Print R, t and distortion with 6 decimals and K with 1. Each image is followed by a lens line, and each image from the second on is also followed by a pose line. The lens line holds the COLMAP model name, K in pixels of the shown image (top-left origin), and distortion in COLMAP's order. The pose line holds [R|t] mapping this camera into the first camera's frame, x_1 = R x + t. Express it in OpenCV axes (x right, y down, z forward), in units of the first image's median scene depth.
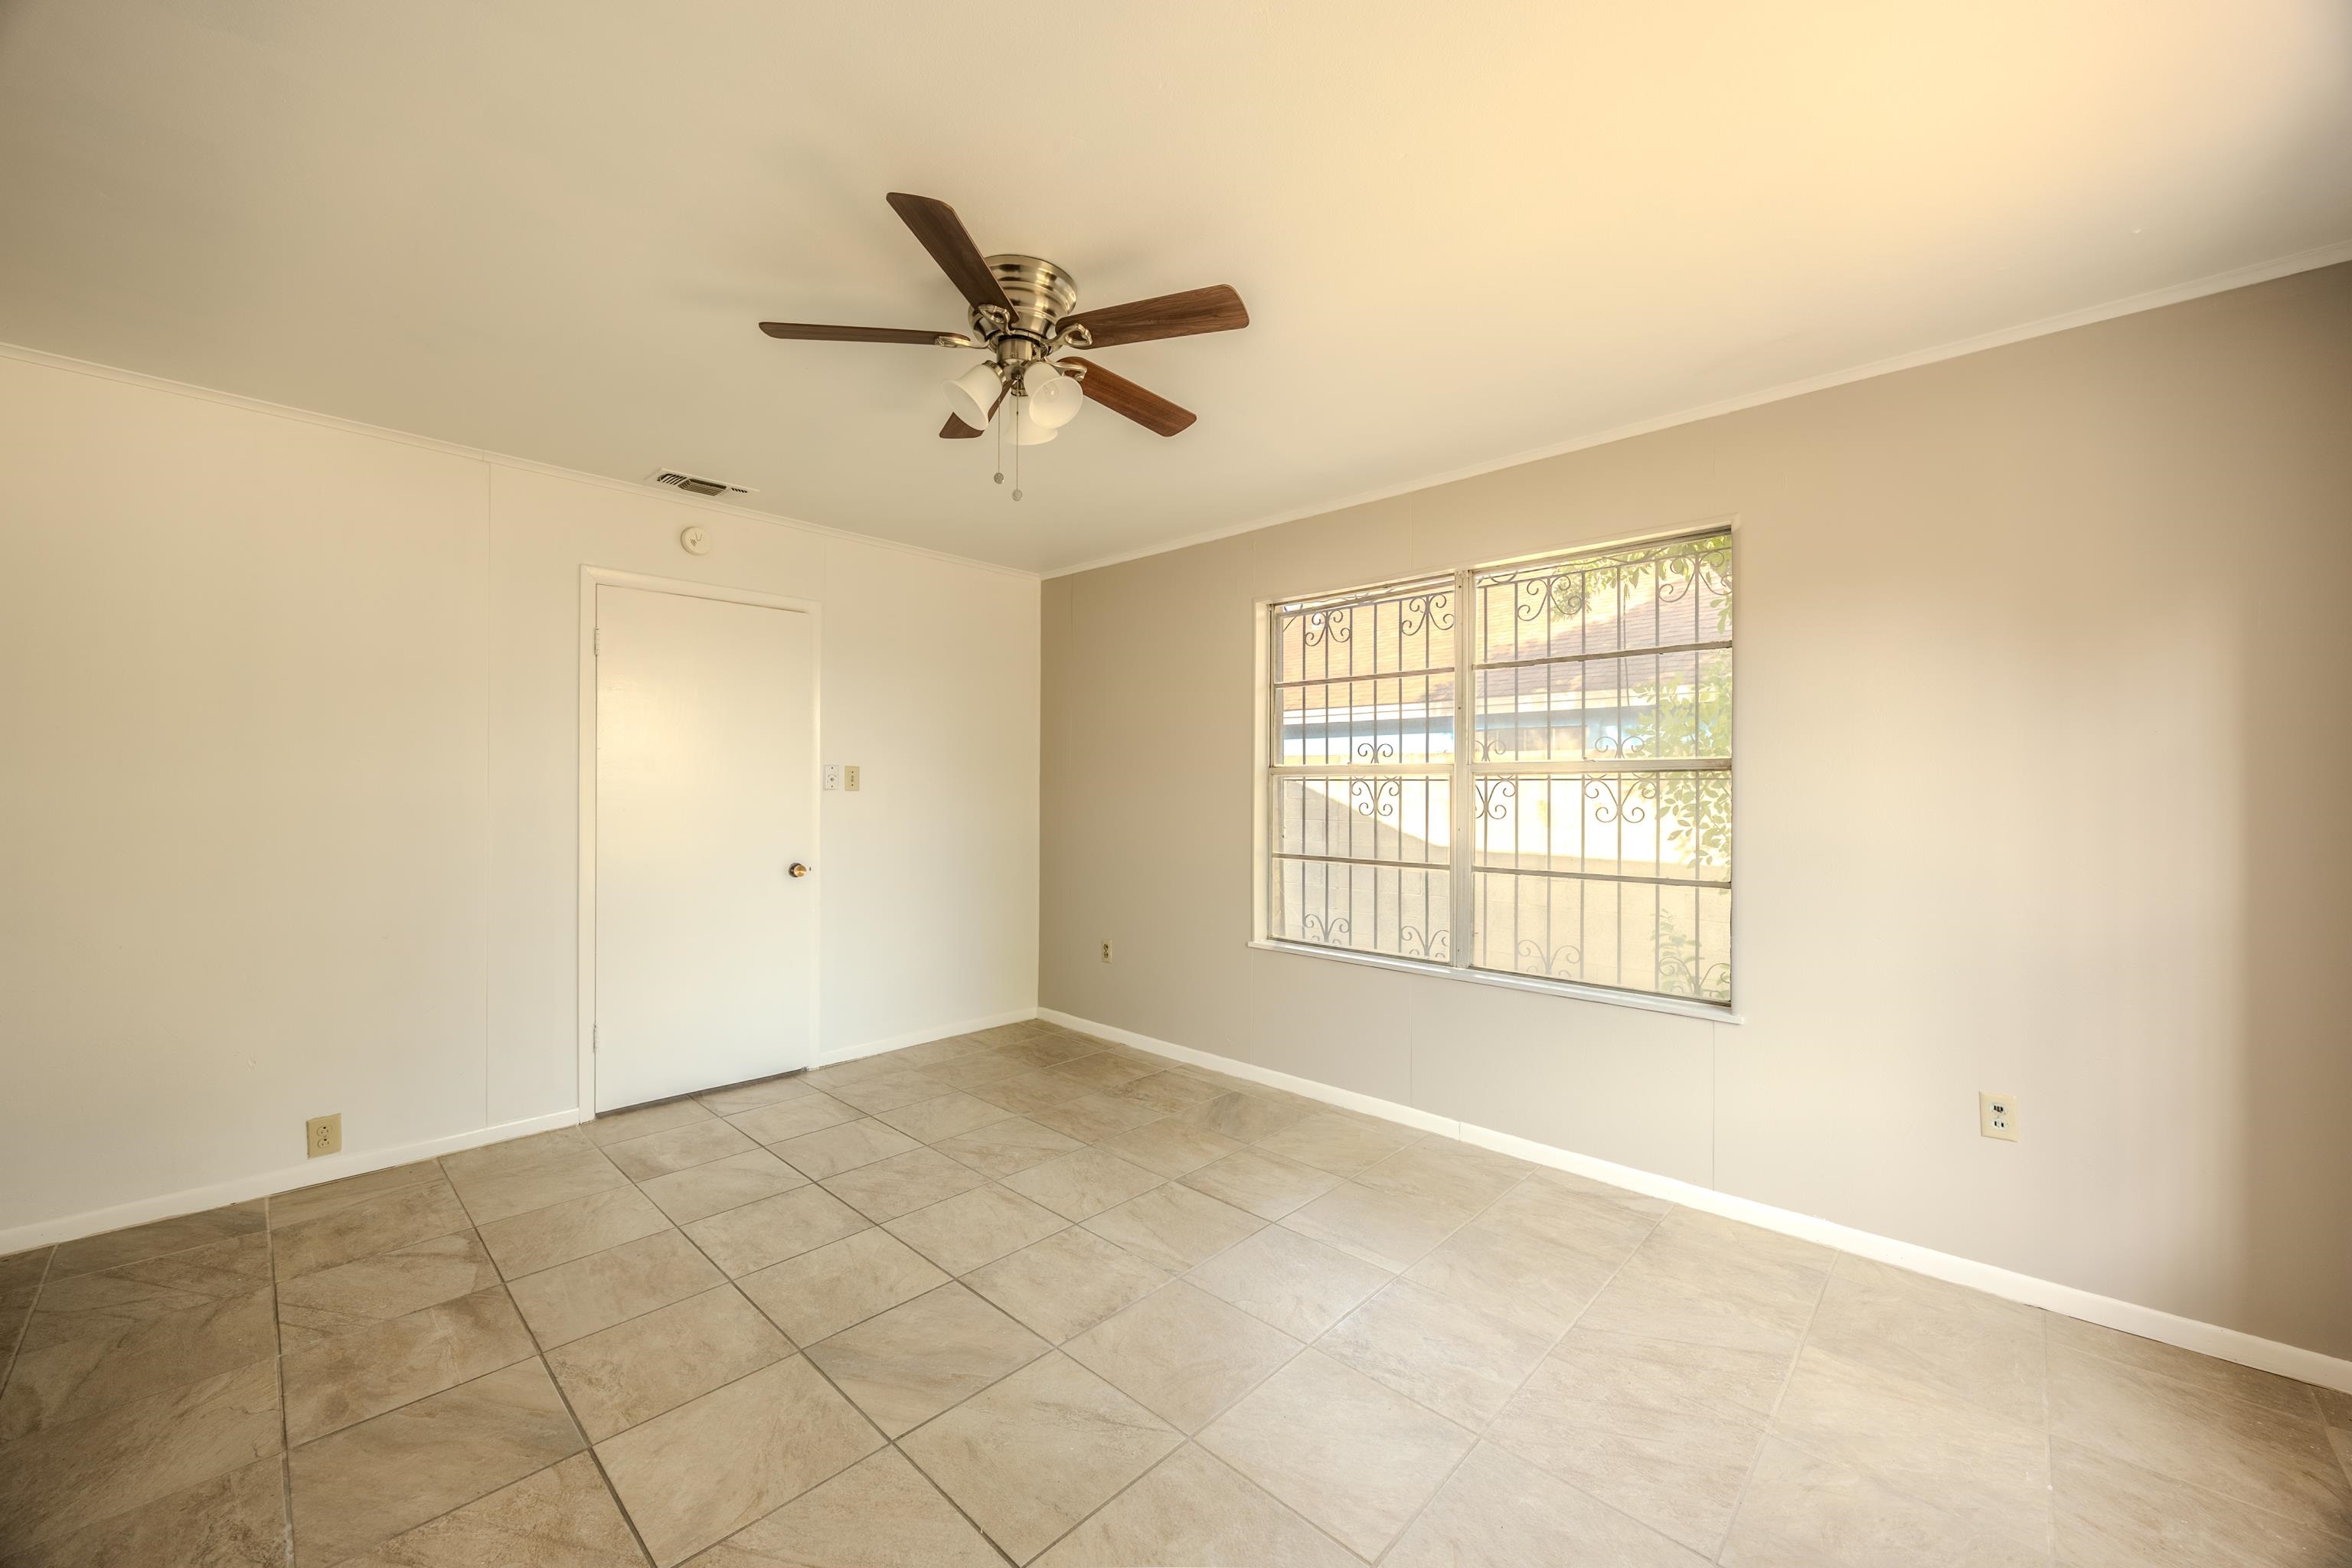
lens RADIAL K [[885.1, 0, 1165.3], [0, 885.1, 787.2], [0, 0, 1]] dist [-0.000524, 0.000066]
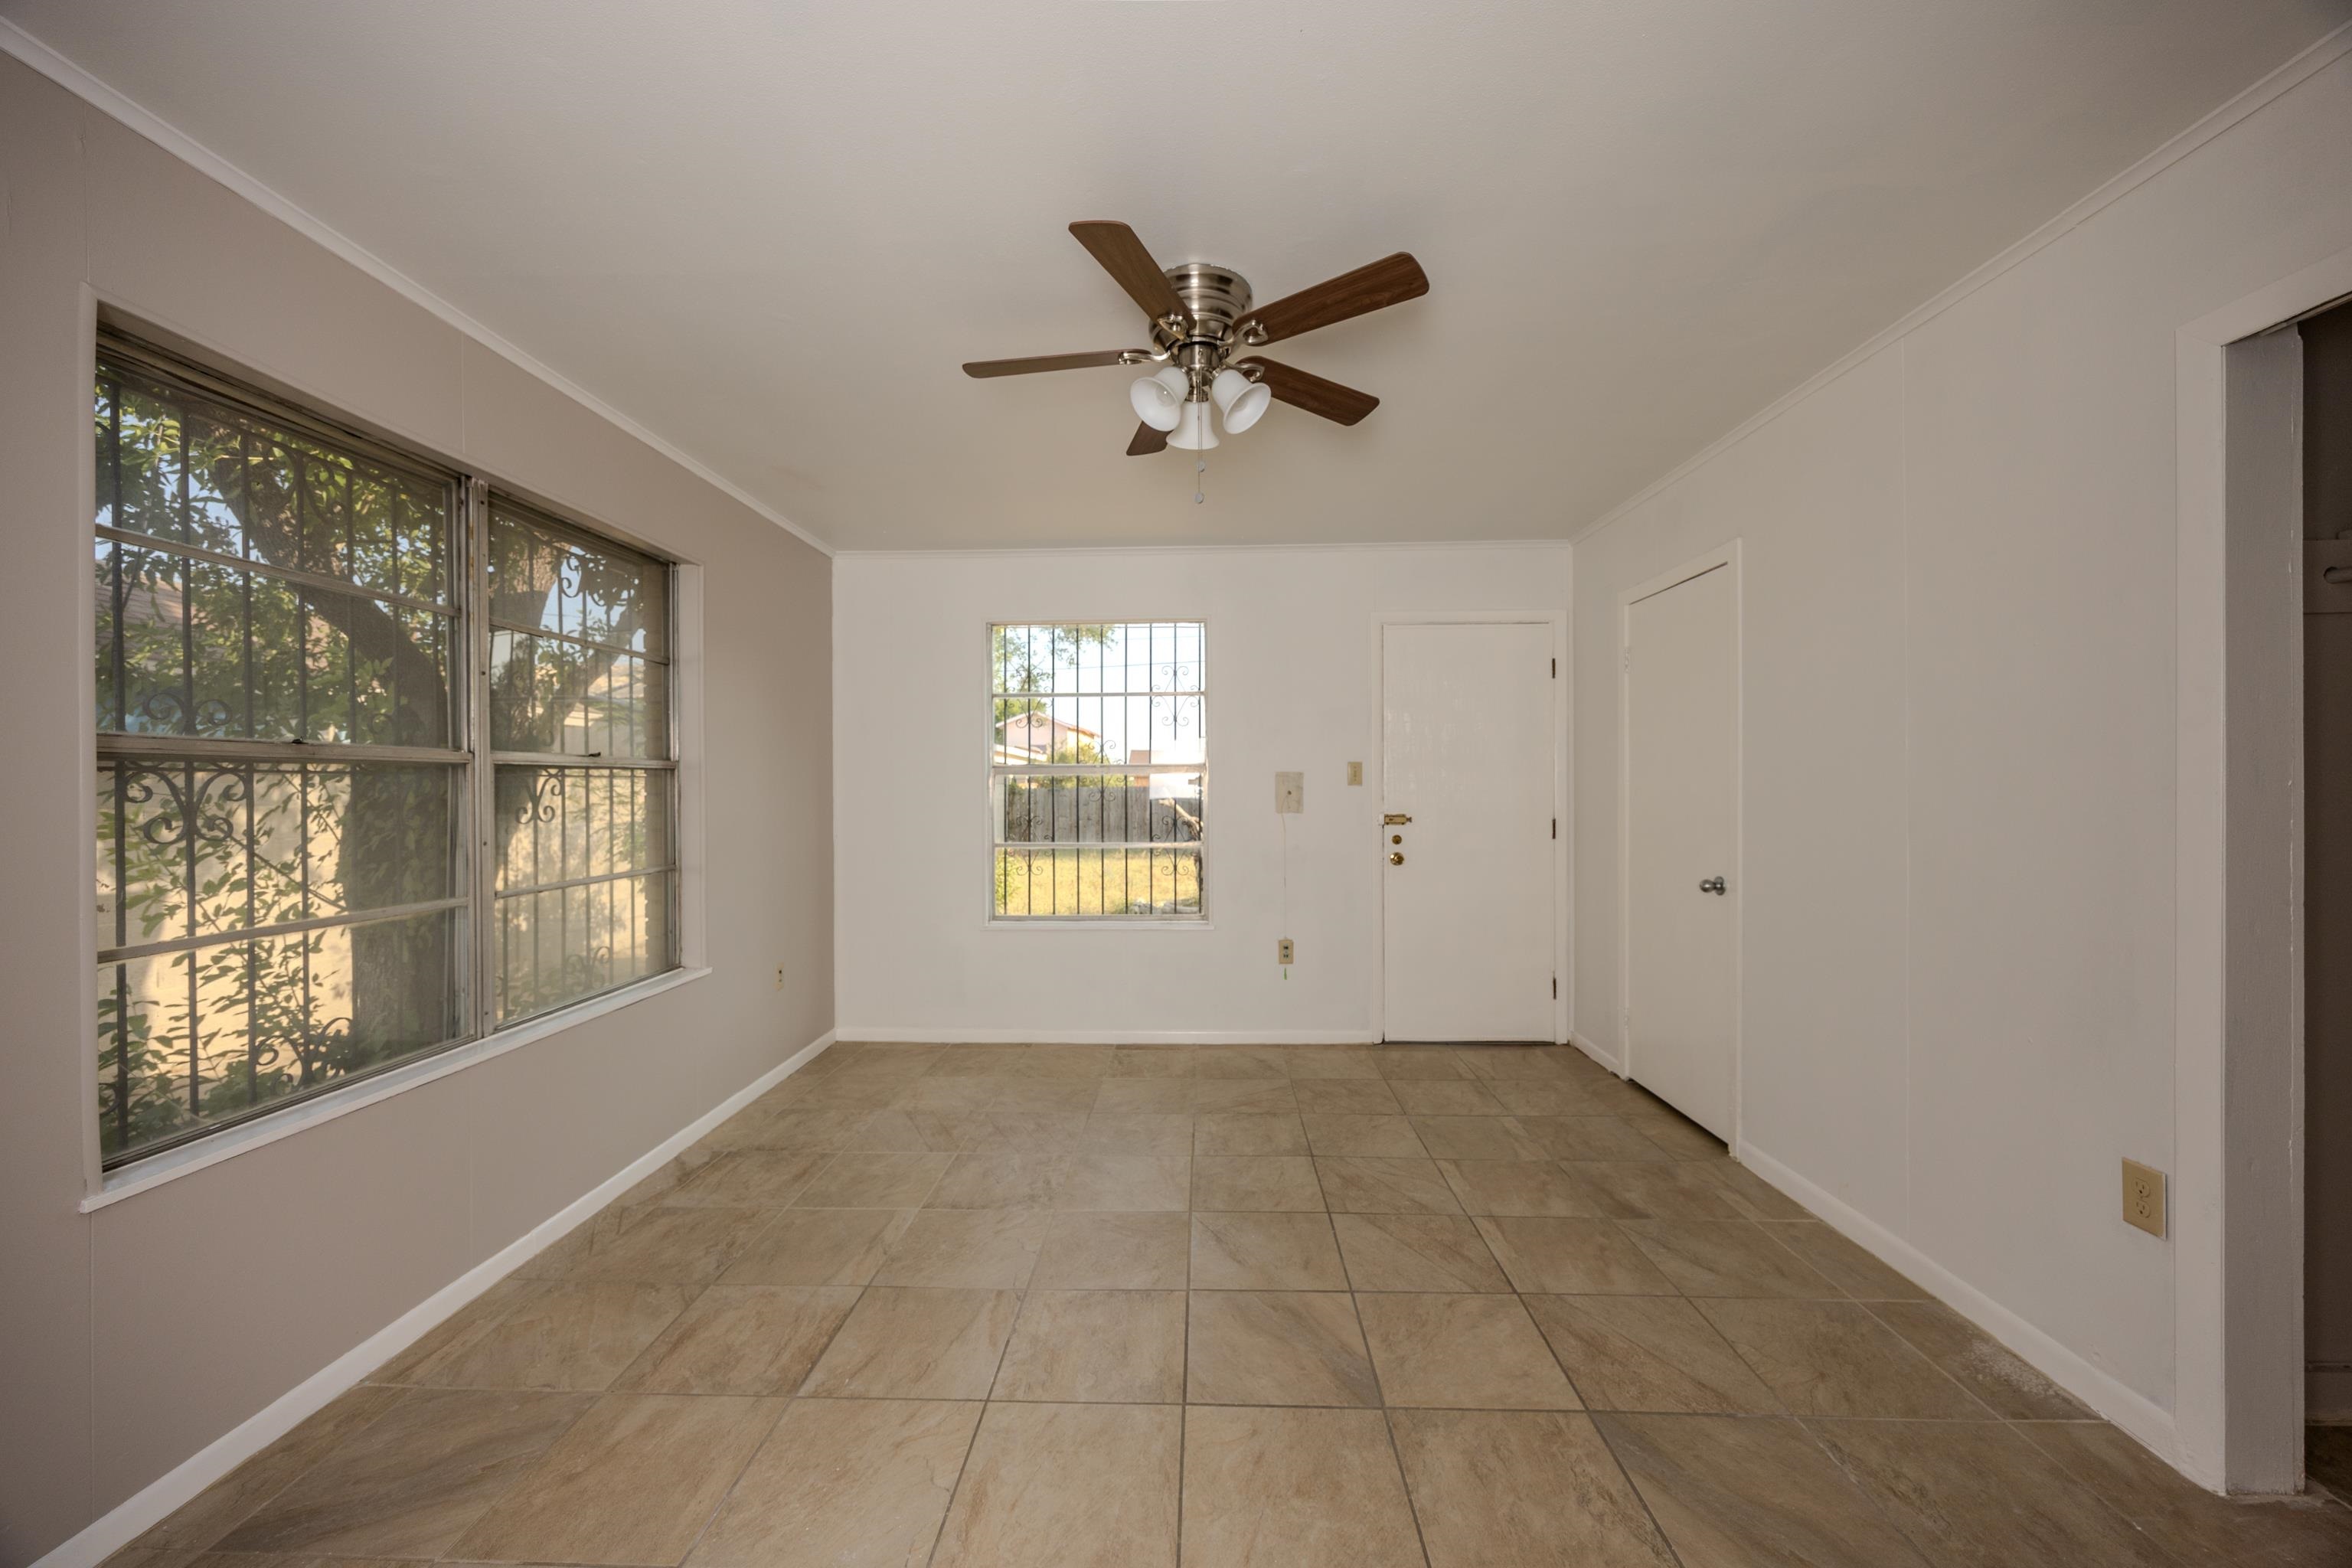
lens RADIAL K [[885.1, 0, 1165.3], [0, 885.1, 787.2], [0, 0, 1]] dist [-0.000524, 0.000066]
pose [[-0.658492, -0.003309, 0.752581, -0.882564], [-0.000438, 0.999992, 0.004014, -0.002076], [-0.752588, 0.002314, -0.658488, 1.646826]]
